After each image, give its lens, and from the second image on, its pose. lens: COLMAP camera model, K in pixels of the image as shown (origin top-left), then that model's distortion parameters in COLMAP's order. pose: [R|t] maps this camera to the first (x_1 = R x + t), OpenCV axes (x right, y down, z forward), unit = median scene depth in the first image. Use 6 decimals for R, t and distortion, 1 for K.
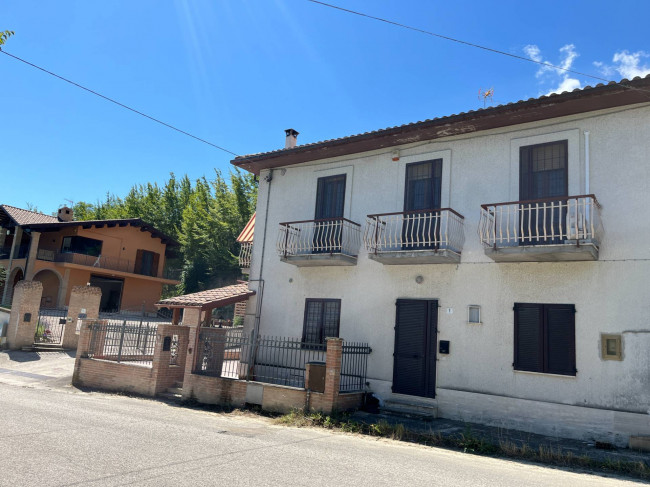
lens RADIAL K [[489.0, 0, 329.0], [0, 489.0, 243.9], [0, 0, 1]] dist [0.086003, -0.114190]
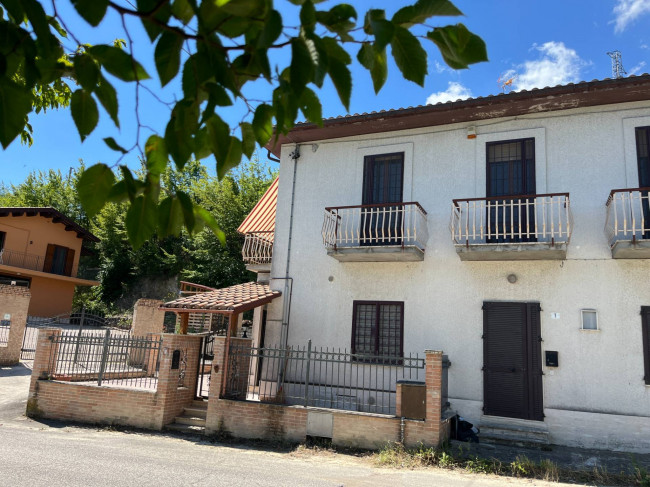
lens RADIAL K [[489.0, 0, 332.5], [0, 489.0, 245.1], [0, 0, 1]] dist [0.080413, -0.104071]
pose [[0.978949, 0.024498, 0.202629, -0.260177], [-0.023518, 0.999697, -0.007244, 0.025868], [-0.202745, 0.002326, 0.979229, 0.210250]]
